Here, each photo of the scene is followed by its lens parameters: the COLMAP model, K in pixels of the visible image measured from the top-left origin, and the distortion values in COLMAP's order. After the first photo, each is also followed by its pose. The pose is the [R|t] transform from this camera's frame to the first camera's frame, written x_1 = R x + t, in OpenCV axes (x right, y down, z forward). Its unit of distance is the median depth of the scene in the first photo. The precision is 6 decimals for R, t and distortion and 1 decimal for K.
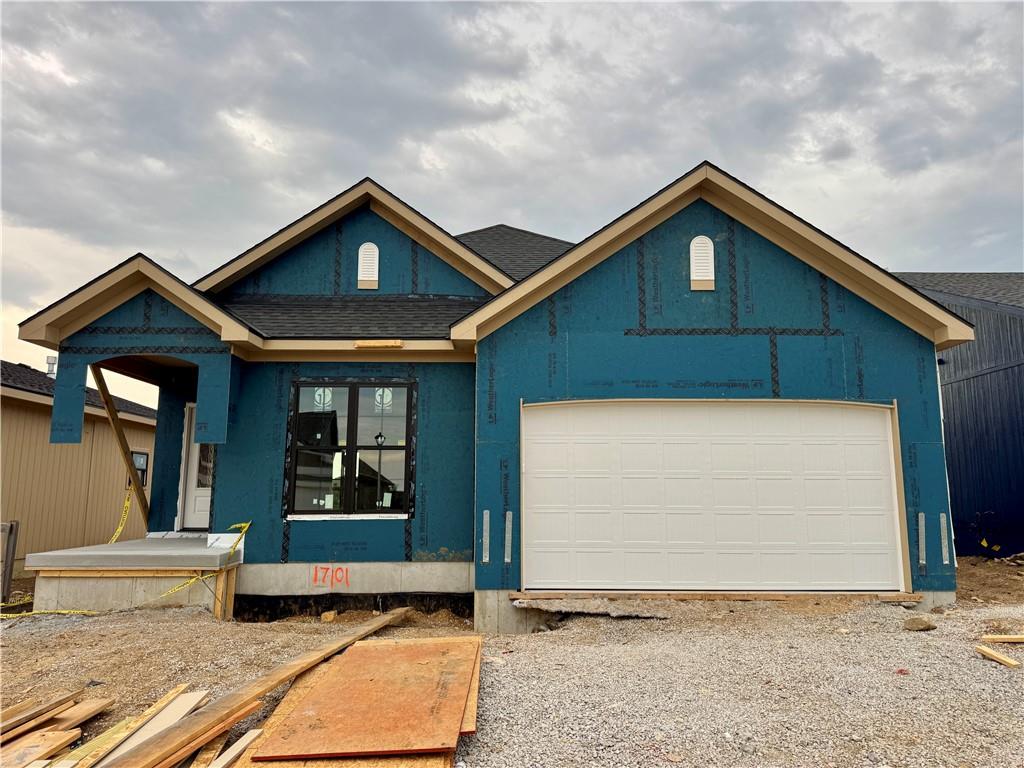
lens RADIAL K [[722.3, 0, 543.1], [0, 722.3, 383.8], [0, 0, 1]] dist [0.036098, -0.049558]
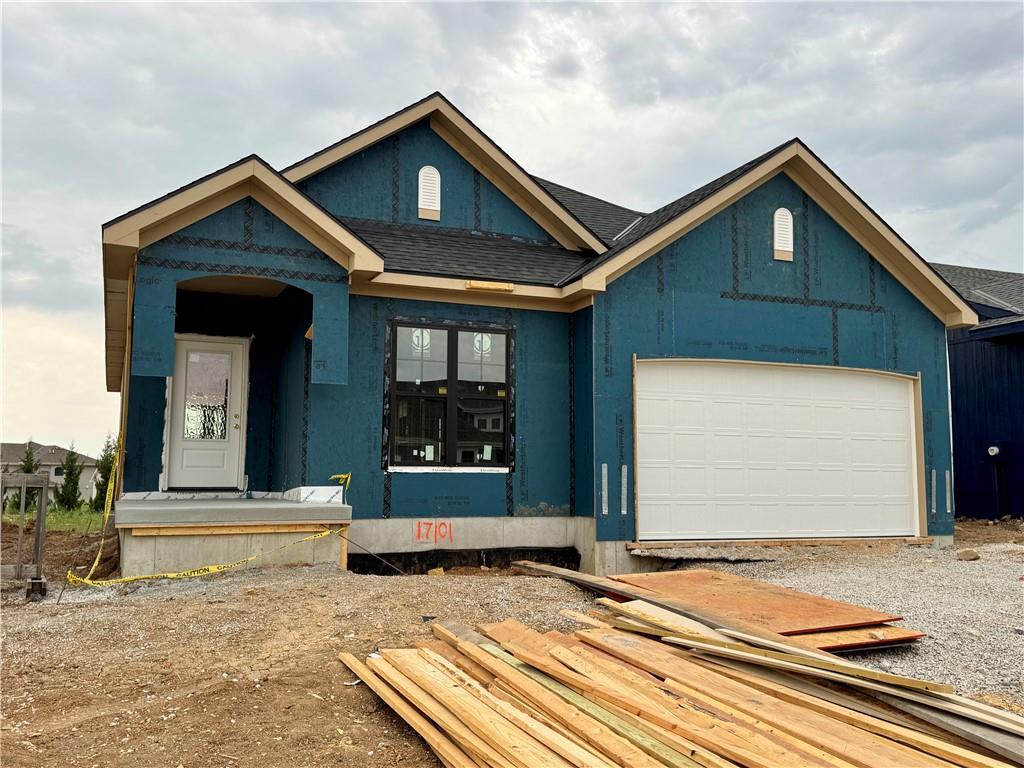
lens RADIAL K [[959.5, 0, 513.9], [0, 959.5, 395.8], [0, 0, 1]] dist [0.057470, 0.000000]
pose [[0.921146, 0.039218, 0.387237, -0.684521], [-0.062906, 0.996831, 0.048683, 0.024120], [-0.384101, -0.069204, 0.920694, -0.162587]]
